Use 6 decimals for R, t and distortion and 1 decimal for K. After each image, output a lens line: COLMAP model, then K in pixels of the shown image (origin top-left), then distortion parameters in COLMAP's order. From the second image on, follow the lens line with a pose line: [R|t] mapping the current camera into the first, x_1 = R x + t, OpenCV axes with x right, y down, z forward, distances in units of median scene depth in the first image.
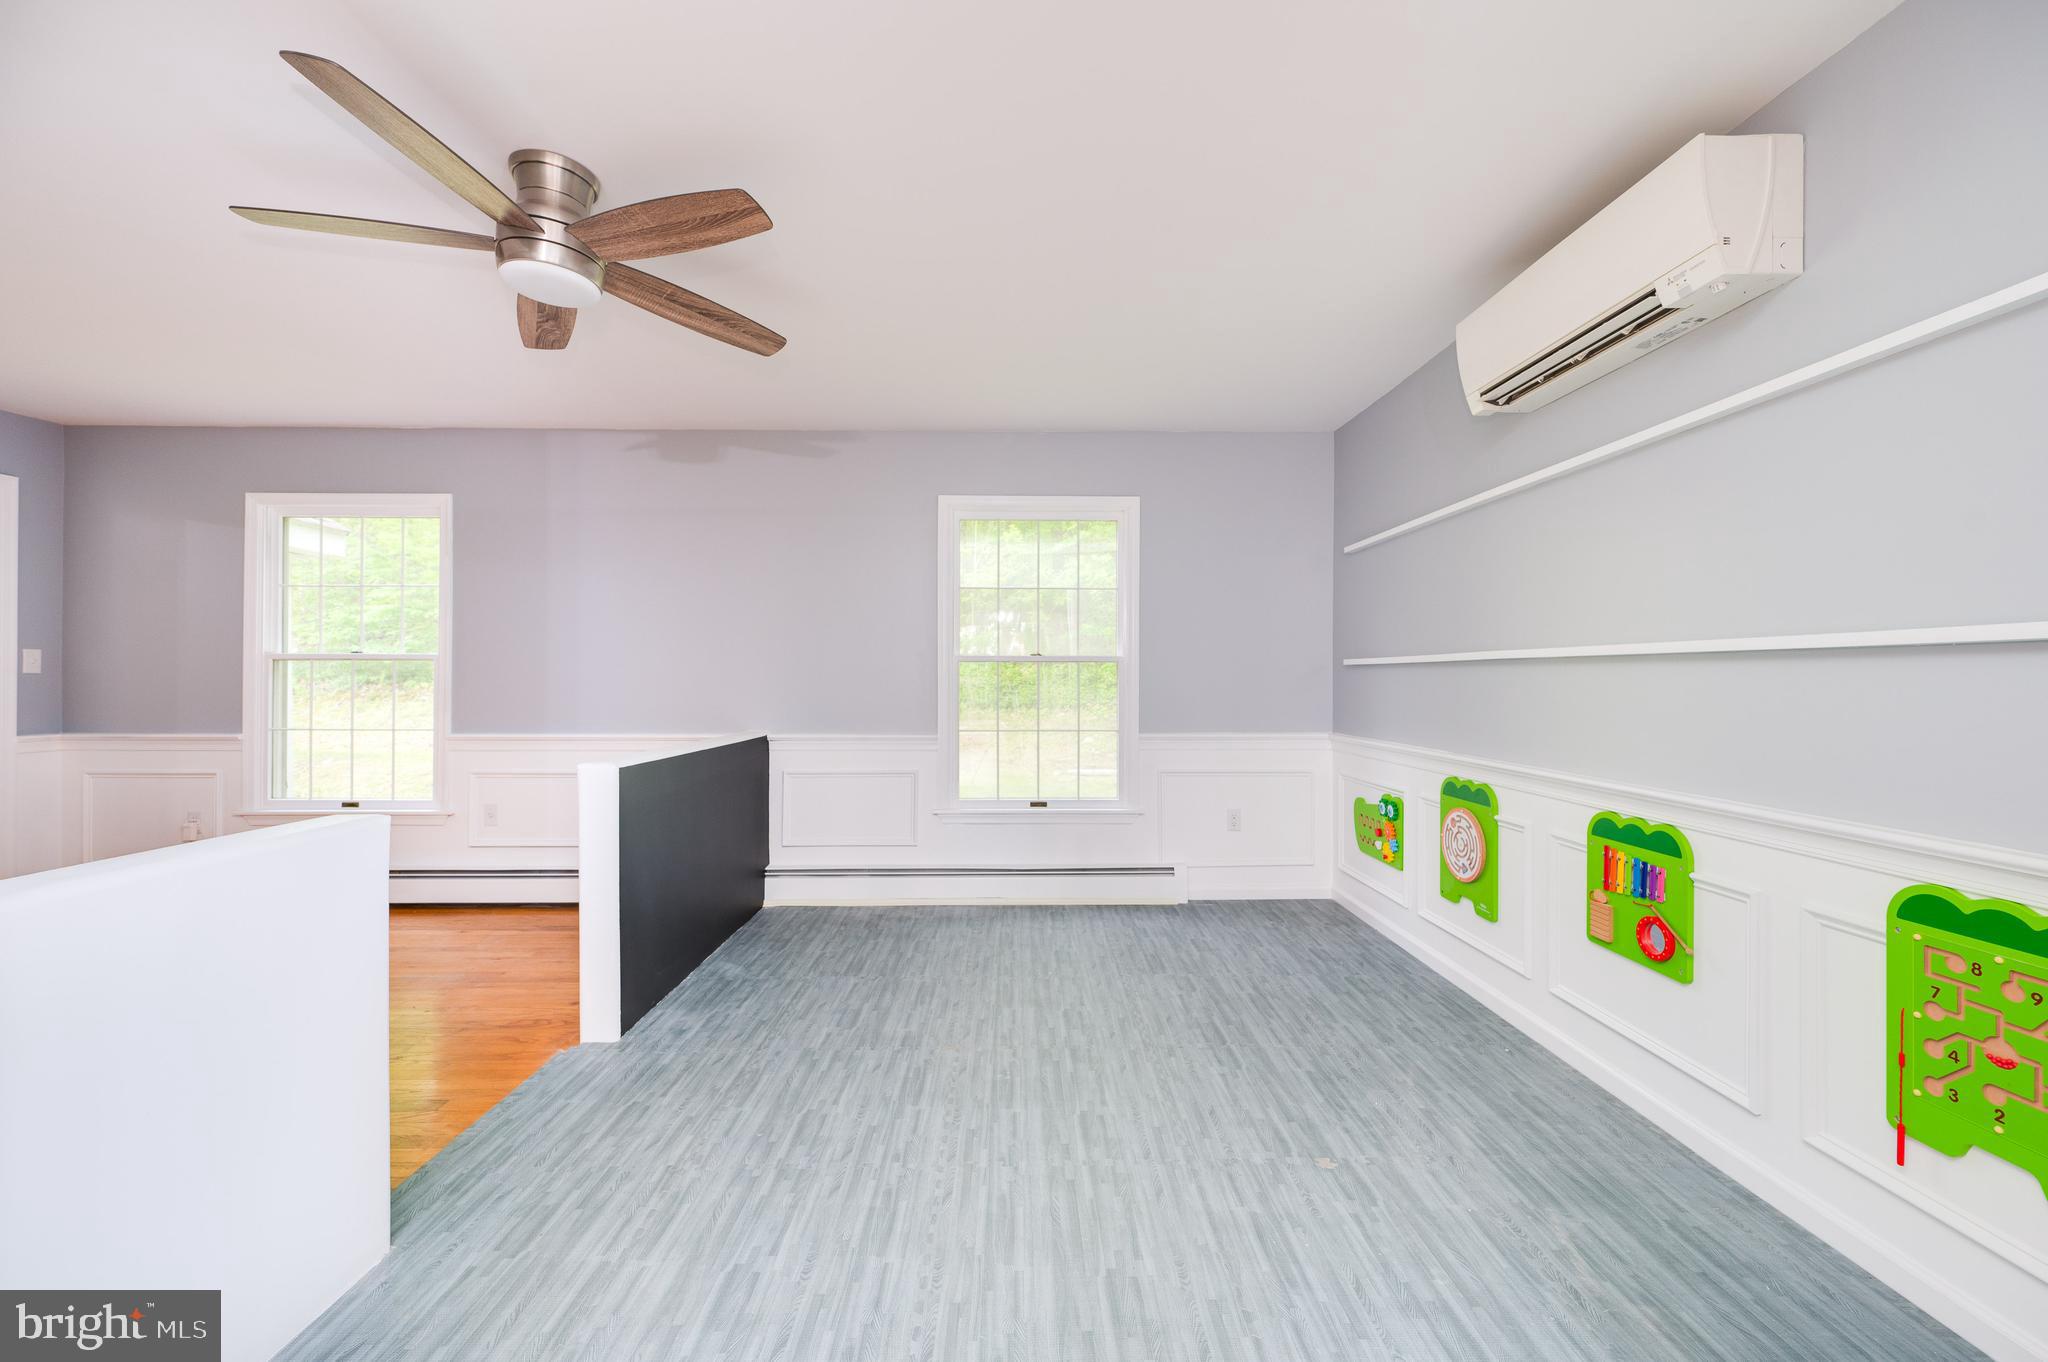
lens RADIAL K [[802.2, 0, 1030.5], [0, 802.2, 681.3], [0, 0, 1]] dist [-0.001190, 0.000259]
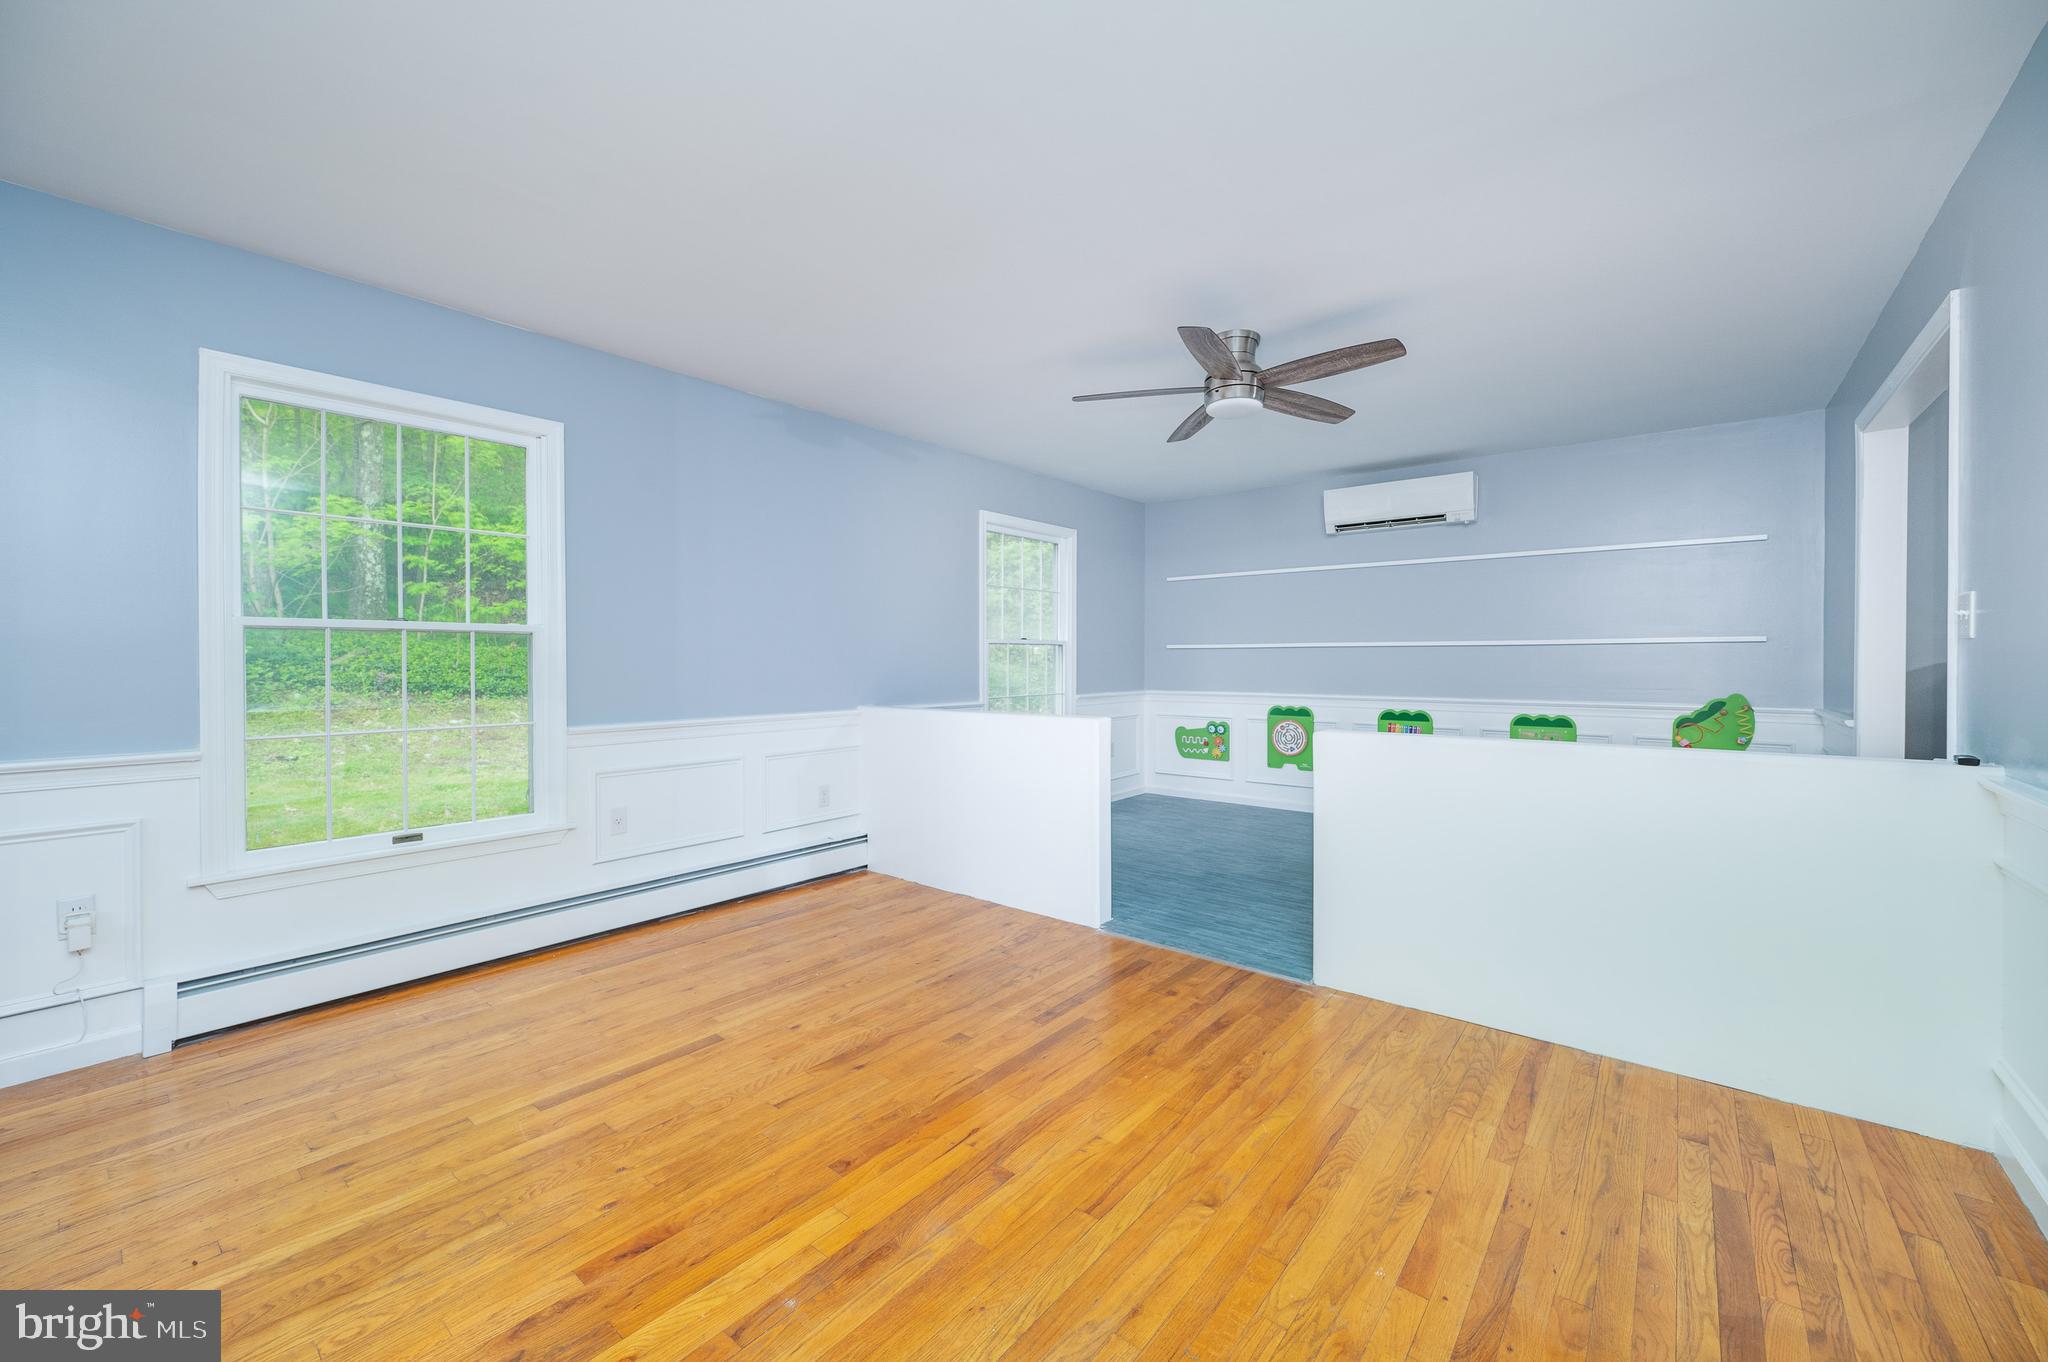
lens RADIAL K [[802.2, 0, 1033.6], [0, 802.2, 671.9], [0, 0, 1]] dist [-0.001190, 0.000259]
pose [[0.642815, -0.014886, 0.765877, -1.432146], [0.005073, 0.999872, 0.015176, 0.002684], [-0.766005, -0.005870, 0.642808, 0.191021]]
